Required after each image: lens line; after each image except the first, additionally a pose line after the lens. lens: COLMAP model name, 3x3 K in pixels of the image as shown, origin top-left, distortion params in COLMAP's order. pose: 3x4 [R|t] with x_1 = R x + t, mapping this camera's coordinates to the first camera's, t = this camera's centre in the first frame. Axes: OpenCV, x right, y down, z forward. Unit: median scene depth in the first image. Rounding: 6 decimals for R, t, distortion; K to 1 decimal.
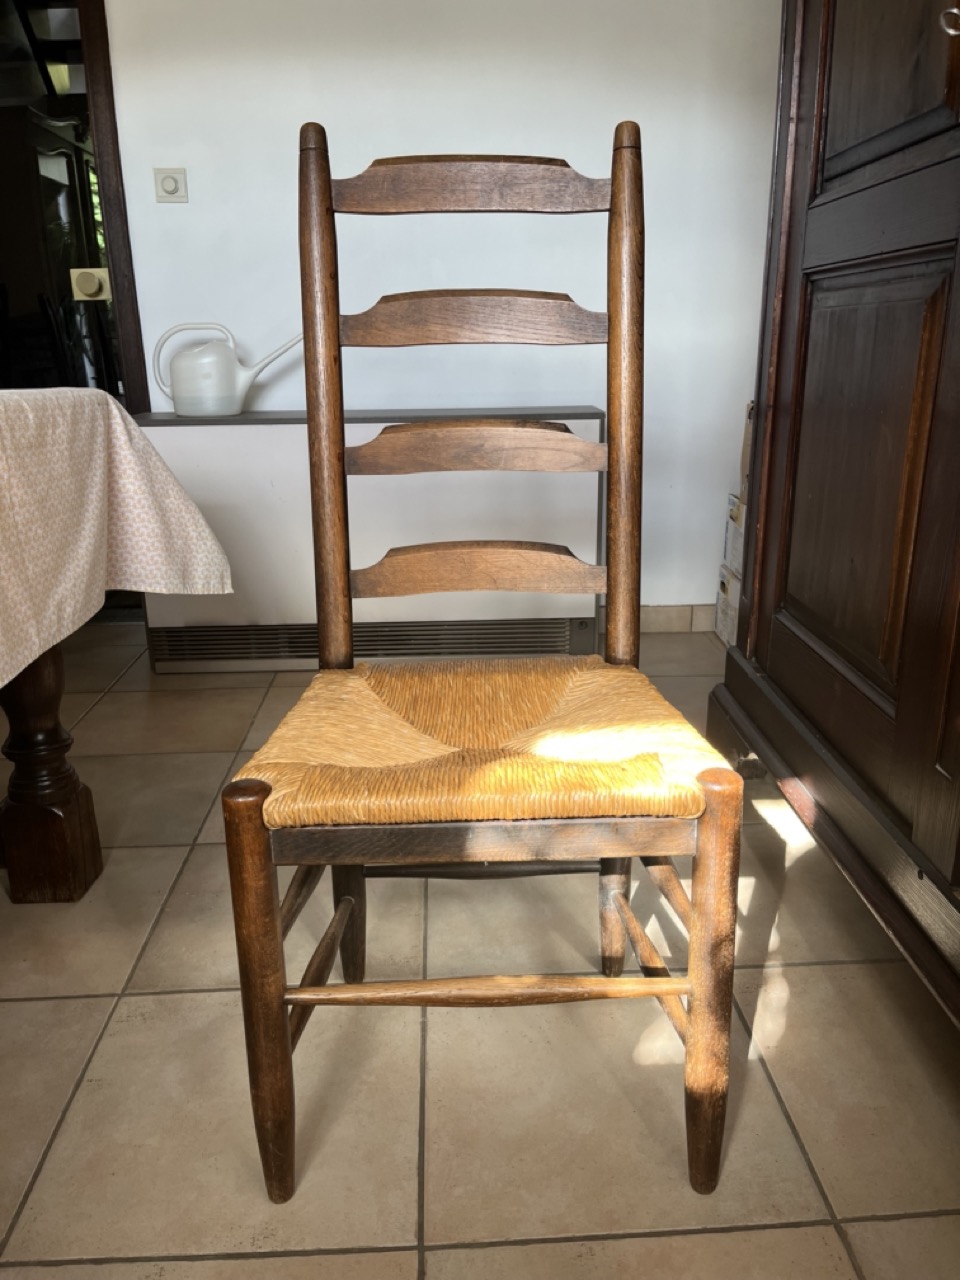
lens RADIAL K [[962.6, 0, 479.6], [0, 962.6, 654.8], [0, 0, 1]] dist [0.062990, -0.092863]
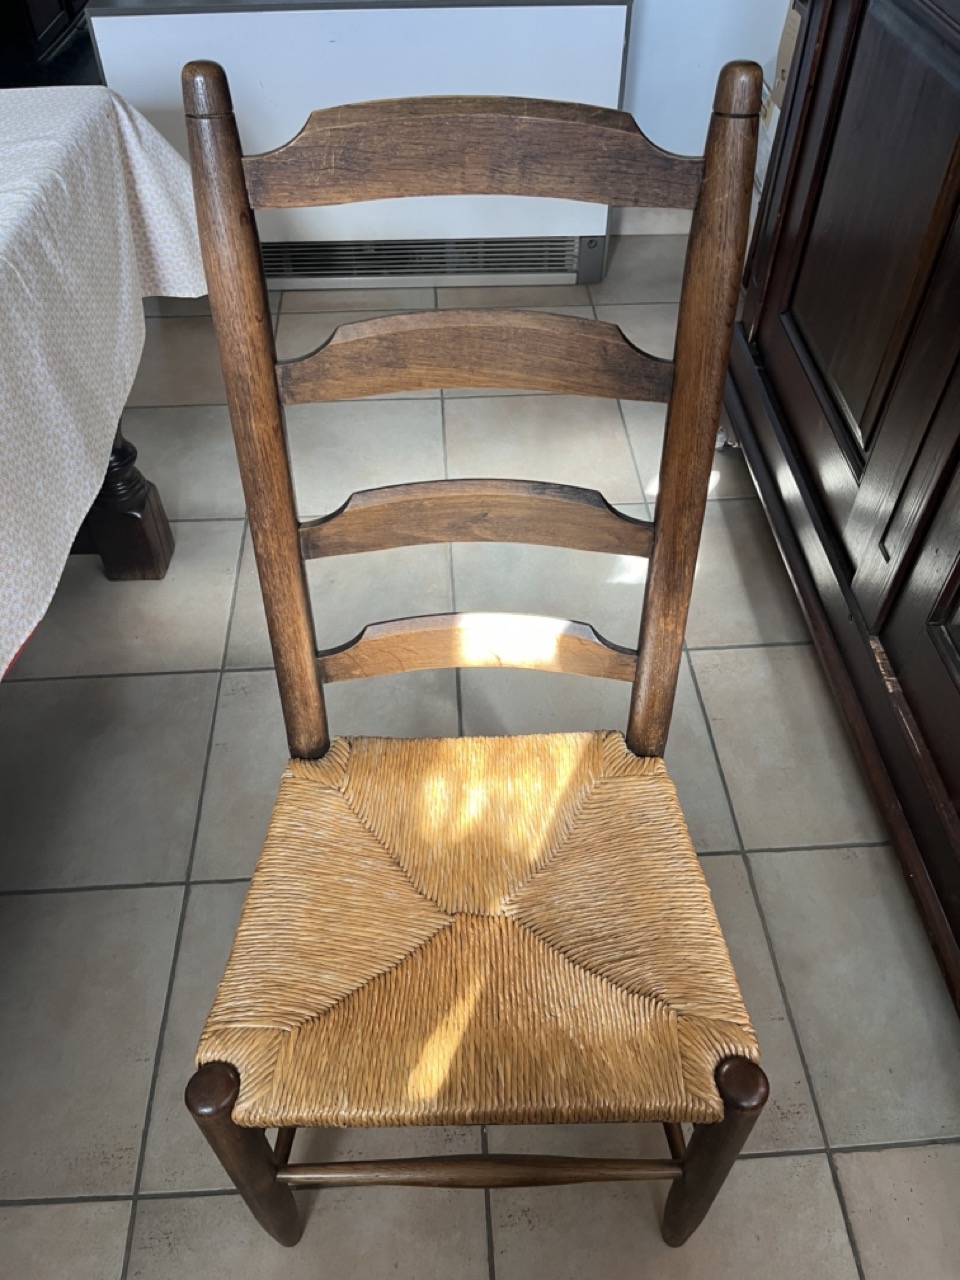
lens RADIAL K [[962.6, 0, 477.3], [0, 962.6, 637.1], [0, 0, 1]] dist [0.062990, -0.092863]
pose [[0.999882, -0.001237, 0.015332, -0.043311], [-0.006372, 0.873933, 0.486004, -0.274883], [-0.014000, -0.486044, 0.873822, -0.091642]]
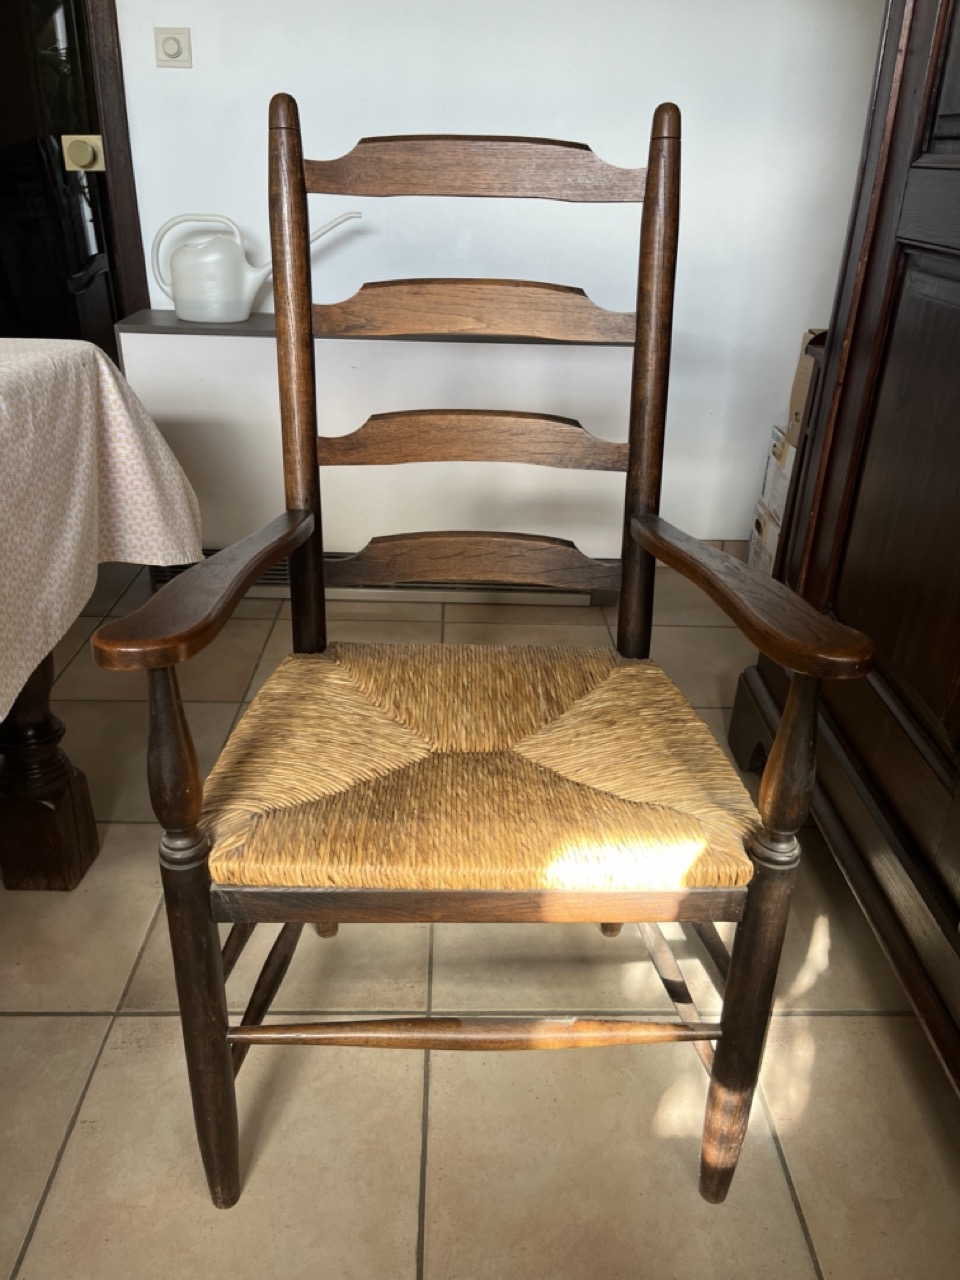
lens RADIAL K [[962.6, 0, 480.9], [0, 962.6, 650.9], [0, 0, 1]] dist [0.062990, -0.092863]
pose [[0.998936, 0.045962, -0.003754, -0.015949], [-0.044845, 0.987175, 0.153215, -0.150905], [0.010748, -0.152884, 0.988186, 0.086831]]
